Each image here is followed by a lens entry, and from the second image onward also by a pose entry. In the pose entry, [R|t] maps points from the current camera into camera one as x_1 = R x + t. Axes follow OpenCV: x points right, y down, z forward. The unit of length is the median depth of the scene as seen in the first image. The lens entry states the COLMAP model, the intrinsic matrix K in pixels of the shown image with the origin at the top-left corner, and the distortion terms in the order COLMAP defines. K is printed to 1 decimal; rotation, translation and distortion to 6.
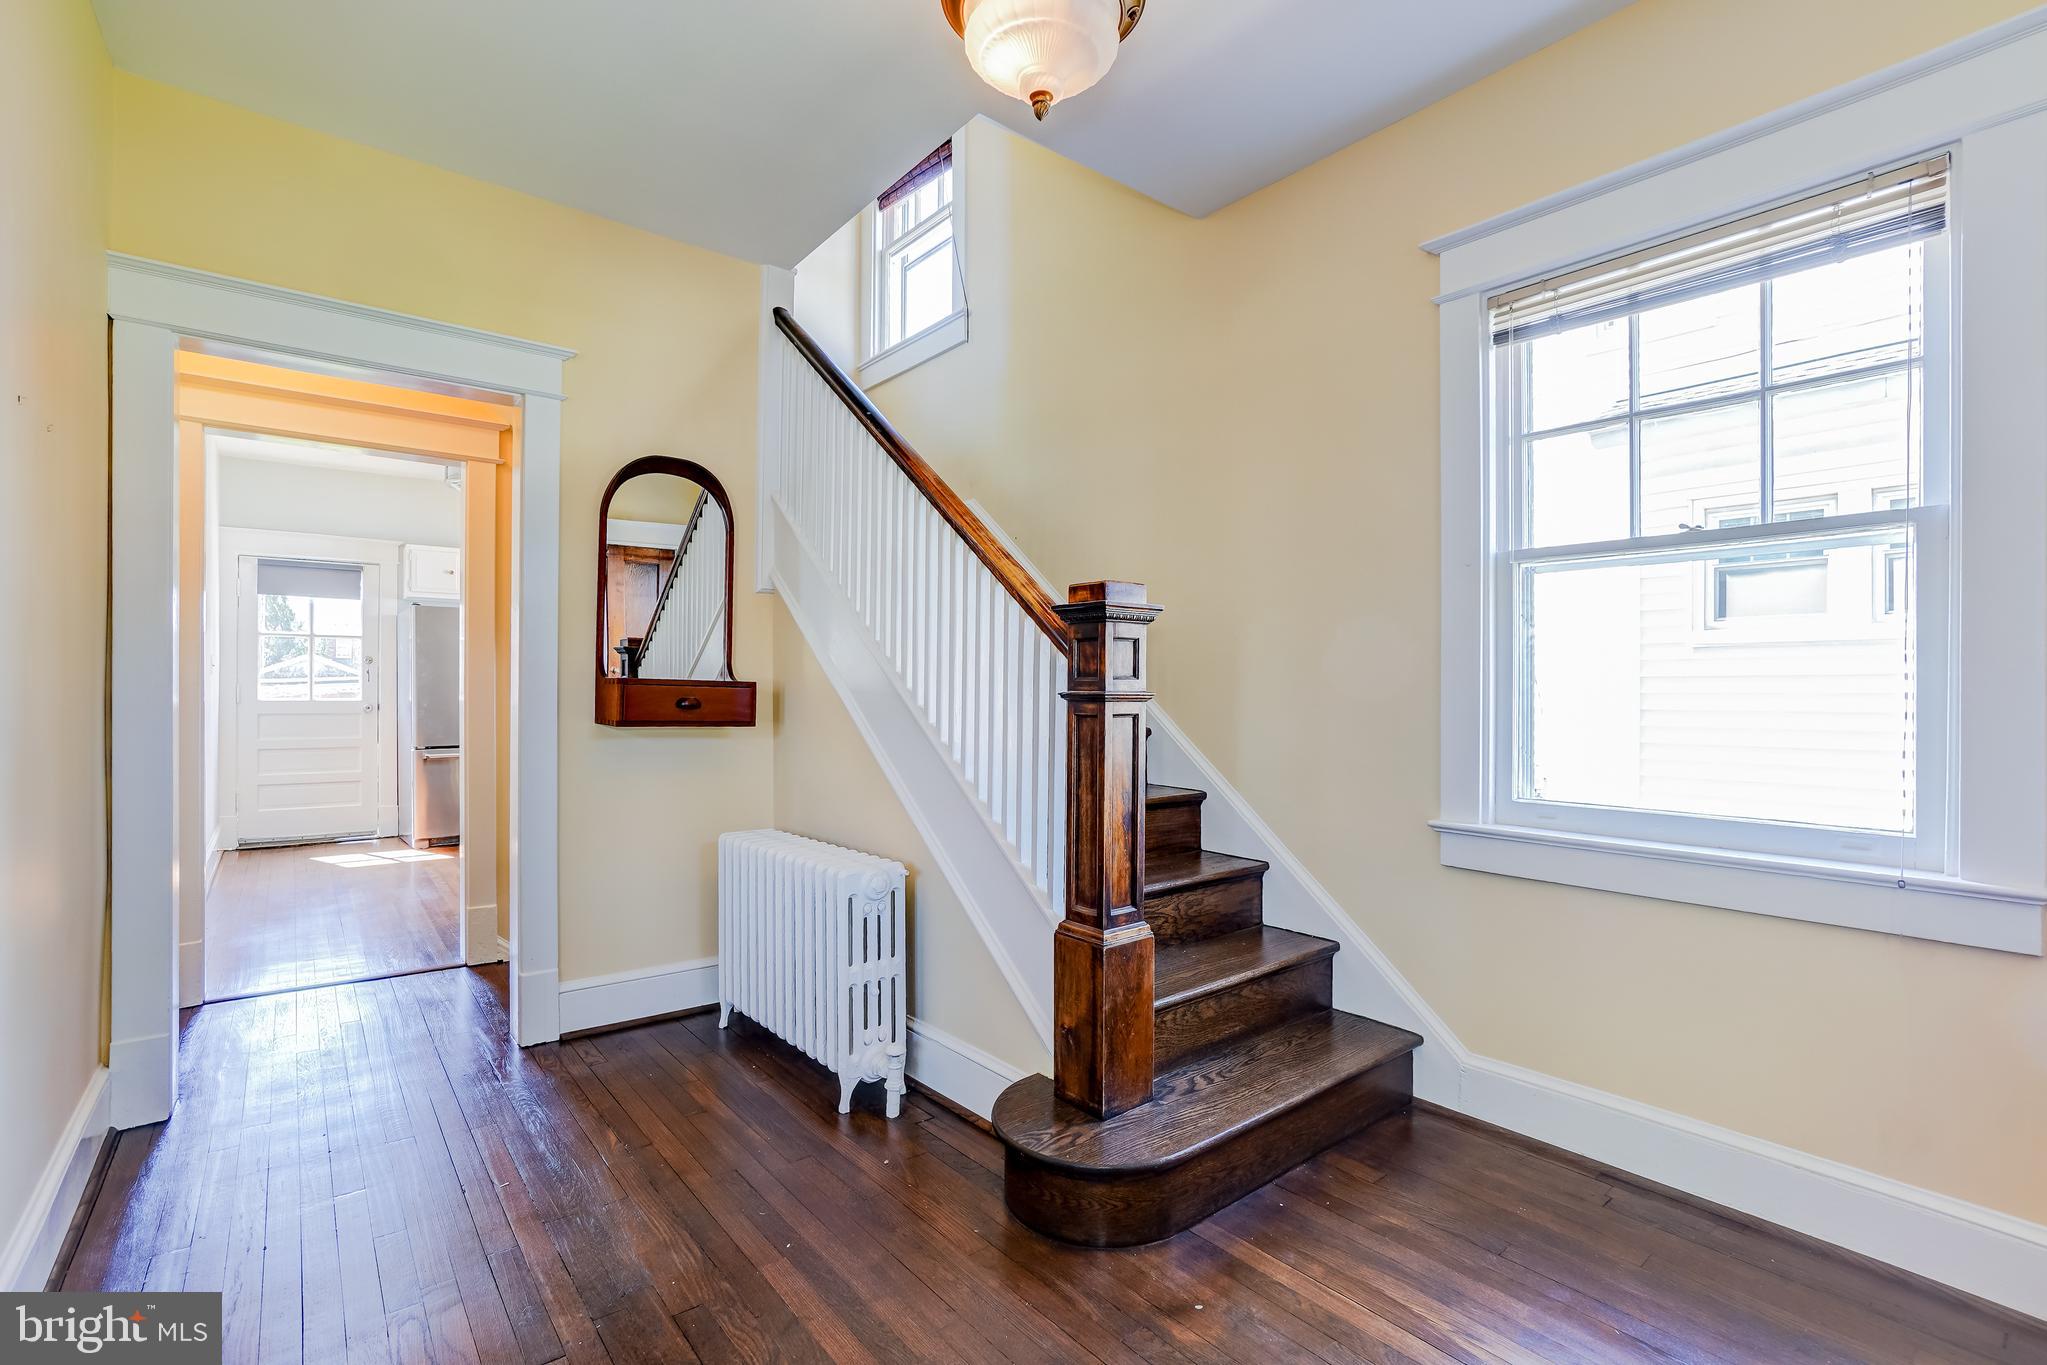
lens RADIAL K [[955.8, 0, 1011.3], [0, 955.8, 694.7], [0, 0, 1]] dist [-0.042936, 0.024141]
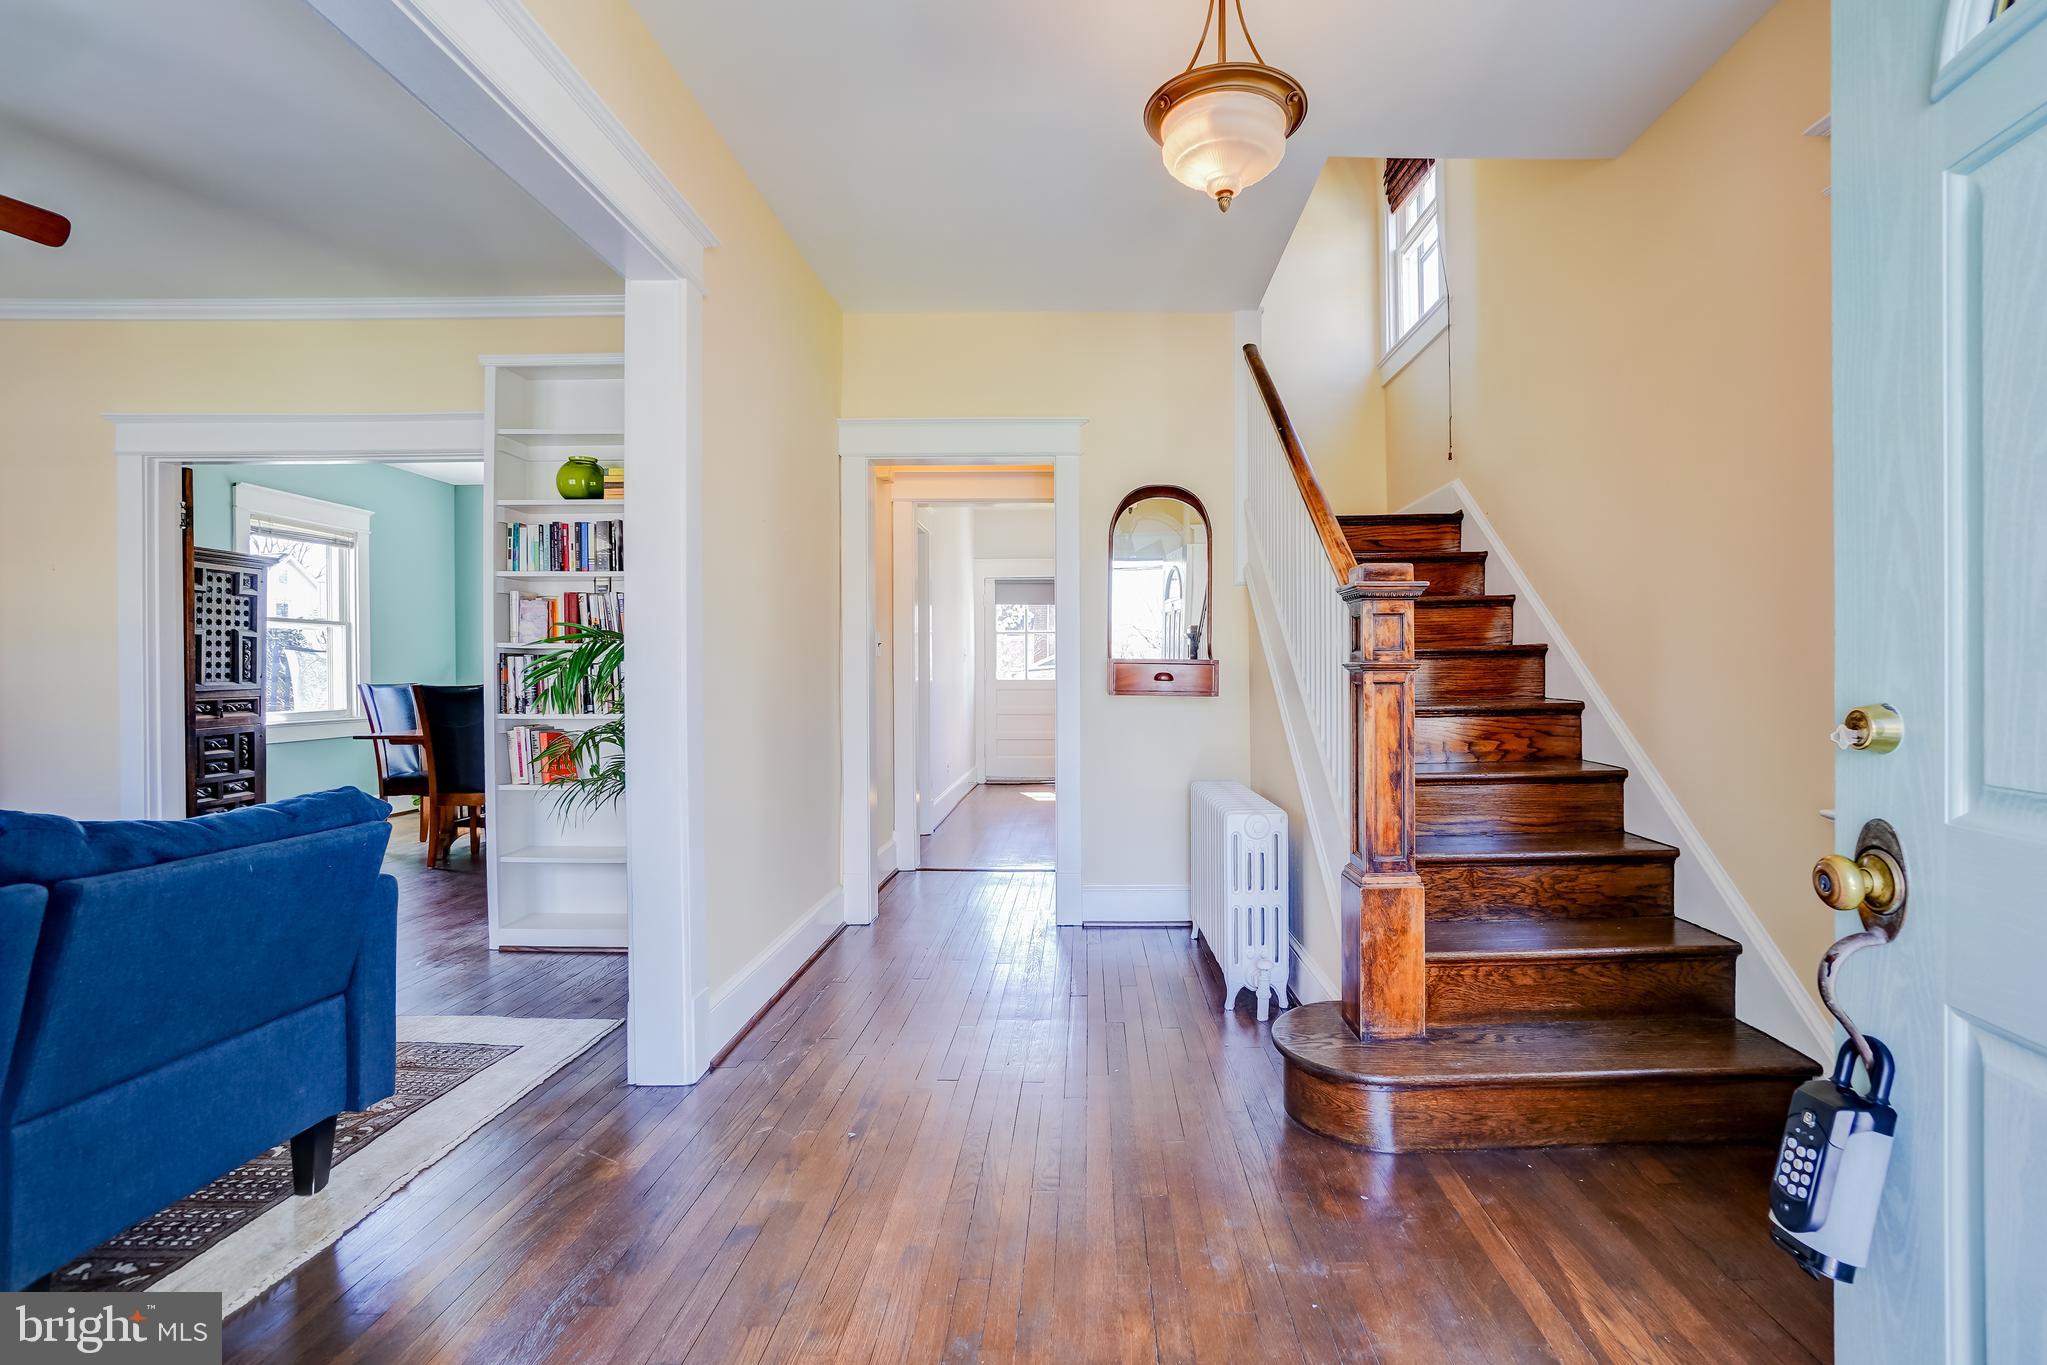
lens RADIAL K [[922.0, 0, 1033.2], [0, 922.0, 676.7], [0, 0, 1]] dist [-0.051755, 0.019584]
pose [[0.759825, -0.004388, -0.650113, 0.390776], [0.005054, 0.999987, -0.000843, 0.010468], [0.650108, -0.002645, 0.759837, -0.060056]]
